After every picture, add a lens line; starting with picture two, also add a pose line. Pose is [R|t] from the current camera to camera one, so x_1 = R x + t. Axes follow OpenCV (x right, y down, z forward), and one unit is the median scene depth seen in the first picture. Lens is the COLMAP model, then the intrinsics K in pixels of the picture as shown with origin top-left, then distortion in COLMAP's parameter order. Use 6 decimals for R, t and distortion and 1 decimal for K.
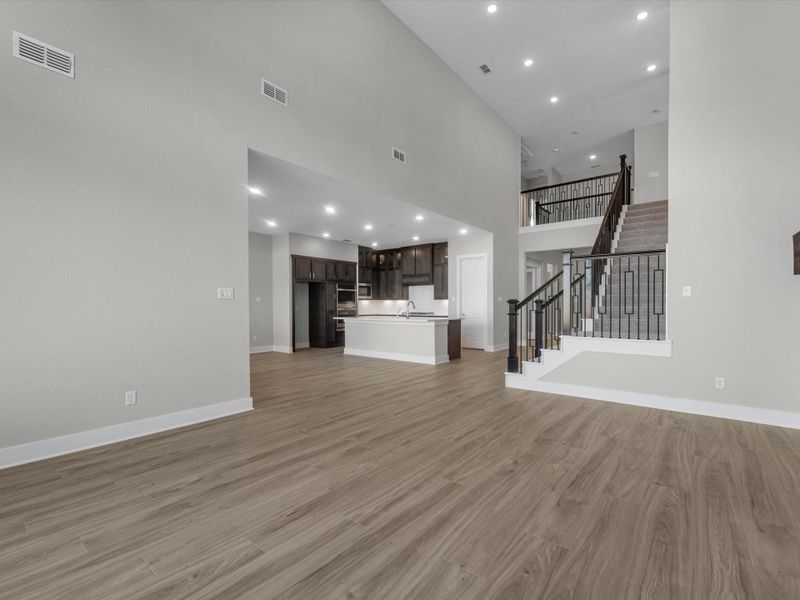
lens RADIAL K [[369.7, 0, 400.0], [0, 369.7, 300.0], [0, 0, 1]] dist [-0.001661, -0.000362]
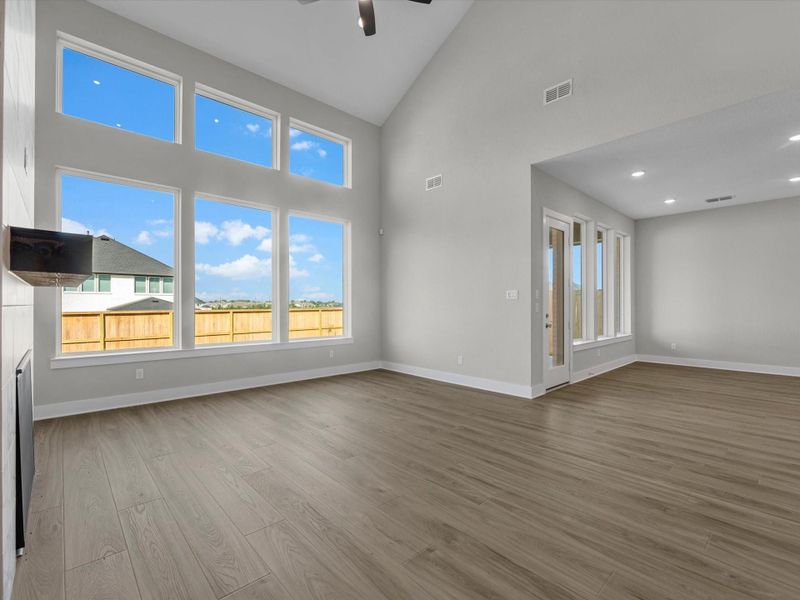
lens RADIAL K [[369.7, 0, 400.0], [0, 369.7, 300.0], [0, 0, 1]] dist [-0.001661, -0.000362]
pose [[-0.153028, -0.013176, -0.988134, 0.983665], [0.008045, 0.999861, -0.014579, 0.016174], [0.988189, -0.010181, -0.152901, 1.014772]]
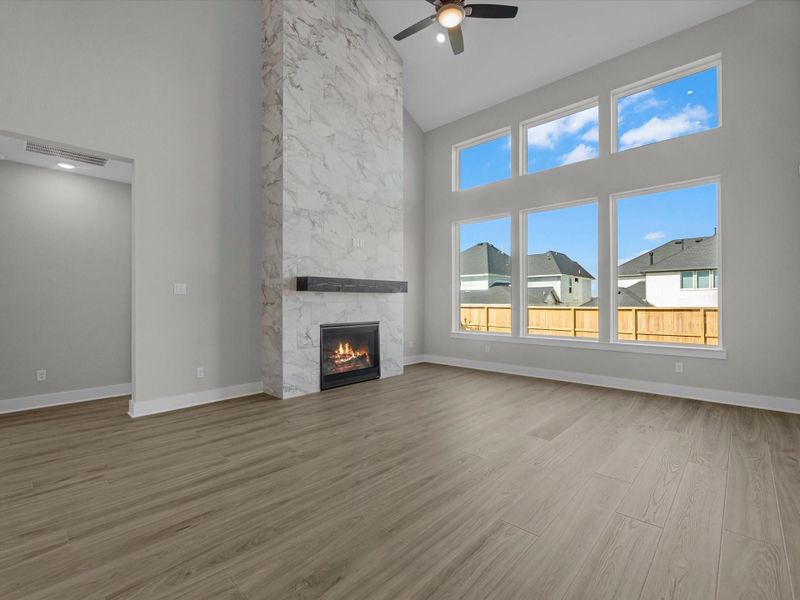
lens RADIAL K [[362.8, 0, 400.0], [0, 362.8, 300.0], [0, 0, 1]] dist [-0.000888, 0.000096]
pose [[-0.997160, 0.004666, 0.075164, 0.102780], [0.003659, 0.999902, -0.013530, 0.020368], [-0.075220, -0.013216, -0.997079, 1.844116]]
